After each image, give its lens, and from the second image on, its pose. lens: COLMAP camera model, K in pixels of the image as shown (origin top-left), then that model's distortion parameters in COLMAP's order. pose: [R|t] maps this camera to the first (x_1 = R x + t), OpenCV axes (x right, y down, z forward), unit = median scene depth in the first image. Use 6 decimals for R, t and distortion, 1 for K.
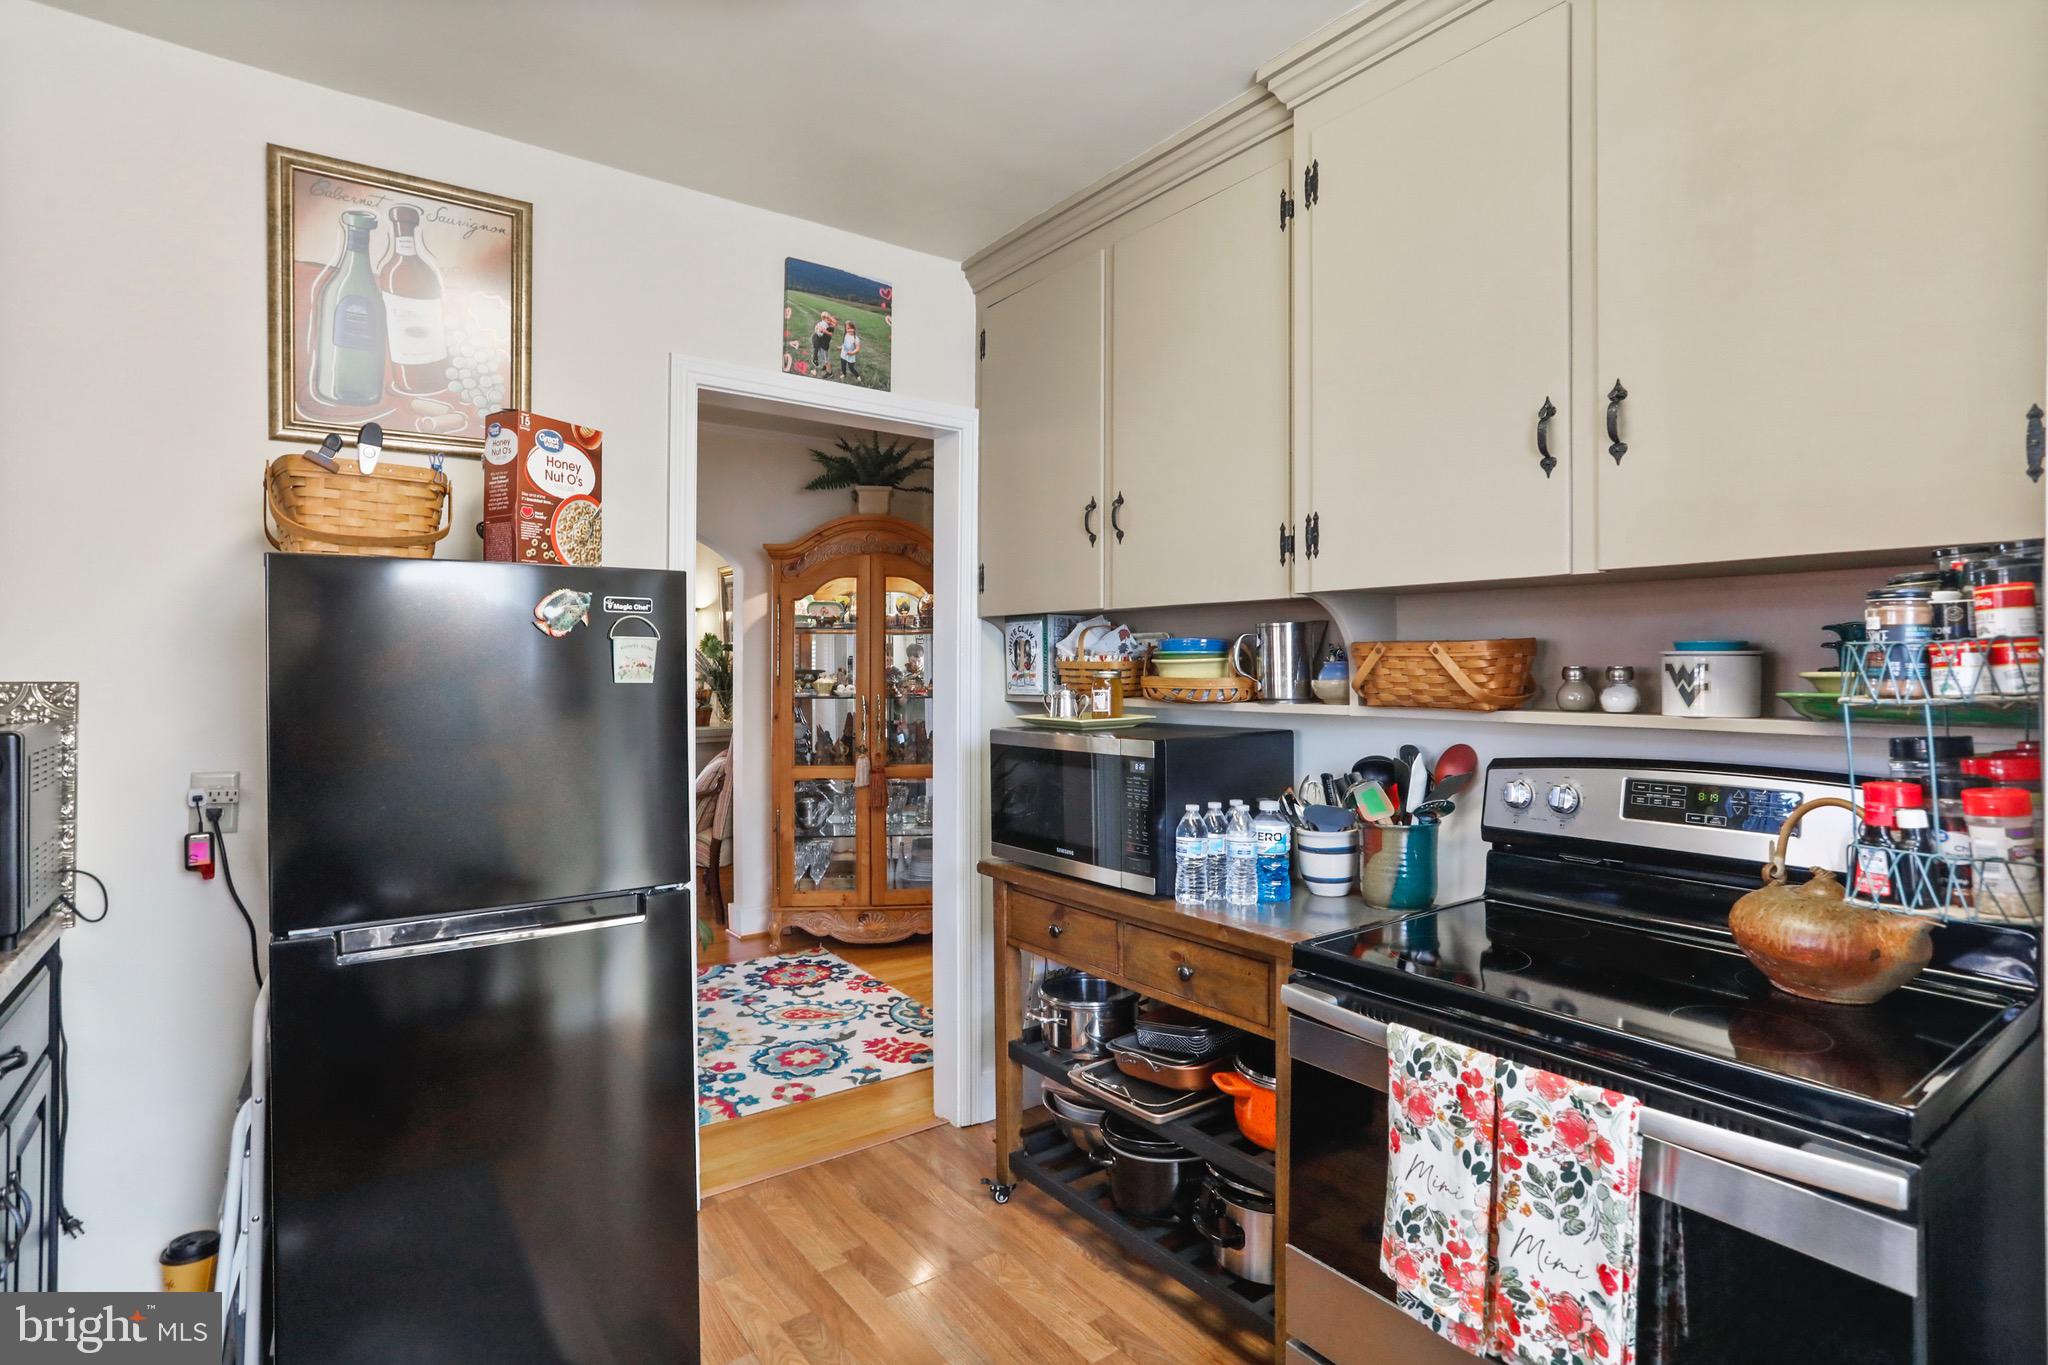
lens RADIAL K [[1023.6, 0, 1020.1], [0, 1023.6, 666.8], [0, 0, 1]] dist [-0.049545, 0.020593]
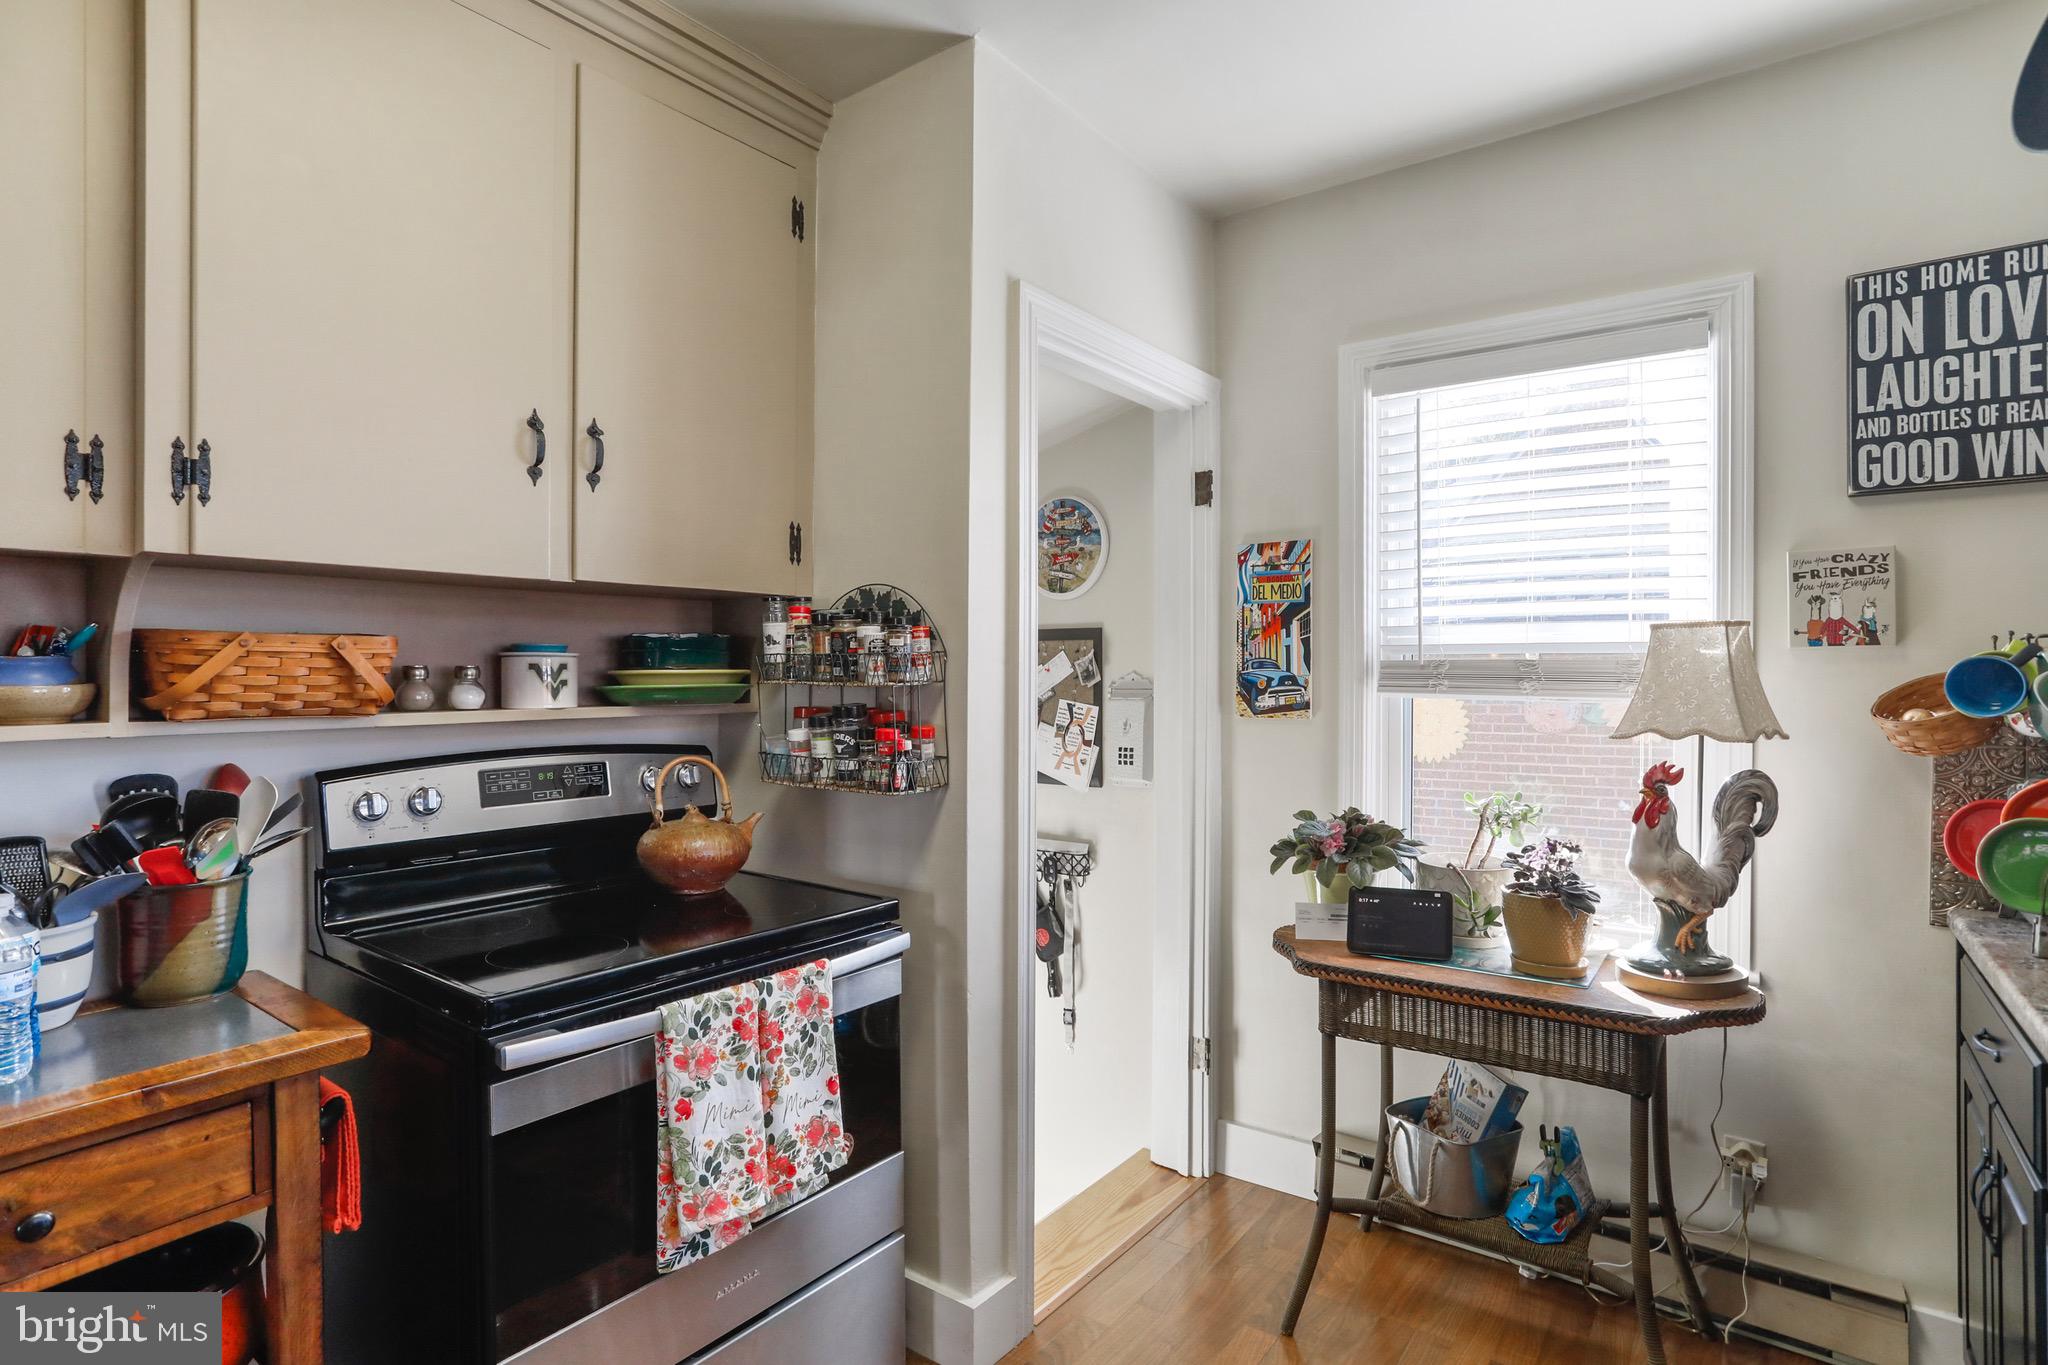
lens RADIAL K [[1023.6, 0, 1026.0], [0, 1023.6, 679.3], [0, 0, 1]] dist [-0.049545, 0.020593]
pose [[-0.292532, -0.006481, 0.956234, -0.770772], [0.001074, 0.999974, 0.007106, 0.009186], [-0.956255, 0.003106, -0.292518, 0.989726]]
